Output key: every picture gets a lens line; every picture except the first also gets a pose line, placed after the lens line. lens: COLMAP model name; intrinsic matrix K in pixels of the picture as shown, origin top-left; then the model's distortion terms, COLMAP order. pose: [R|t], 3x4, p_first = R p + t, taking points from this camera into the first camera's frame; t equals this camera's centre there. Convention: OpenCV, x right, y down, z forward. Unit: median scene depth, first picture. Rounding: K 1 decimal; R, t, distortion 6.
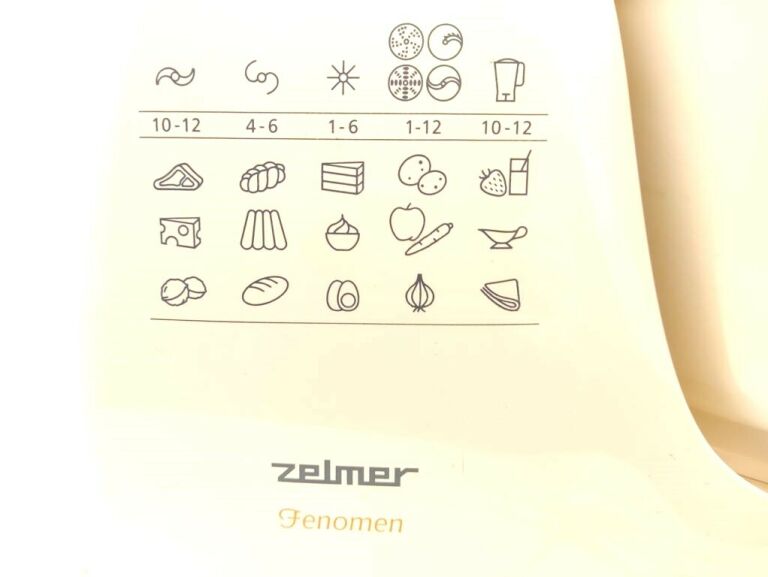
lens RADIAL K [[555.6, 0, 386.6], [0, 555.6, 288.0], [0, 0, 1]] dist [0.064941, 0.000812]
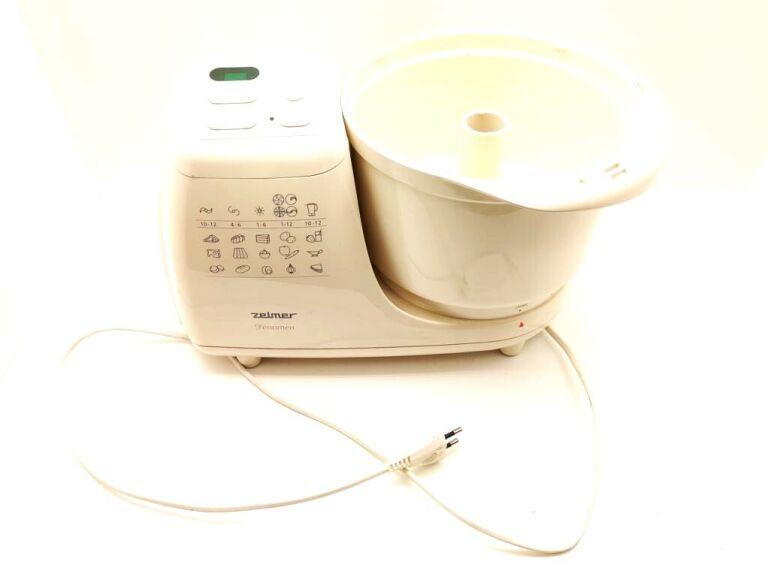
lens RADIAL K [[555.6, 0, 382.9], [0, 555.6, 294.4], [0, 0, 1]] dist [0.064941, 0.000812]
pose [[0.999169, -0.024400, 0.032639, 0.499047], [0.007189, 0.893913, 0.448184, -1.343668], [-0.040113, -0.447577, 0.893345, -2.043313]]
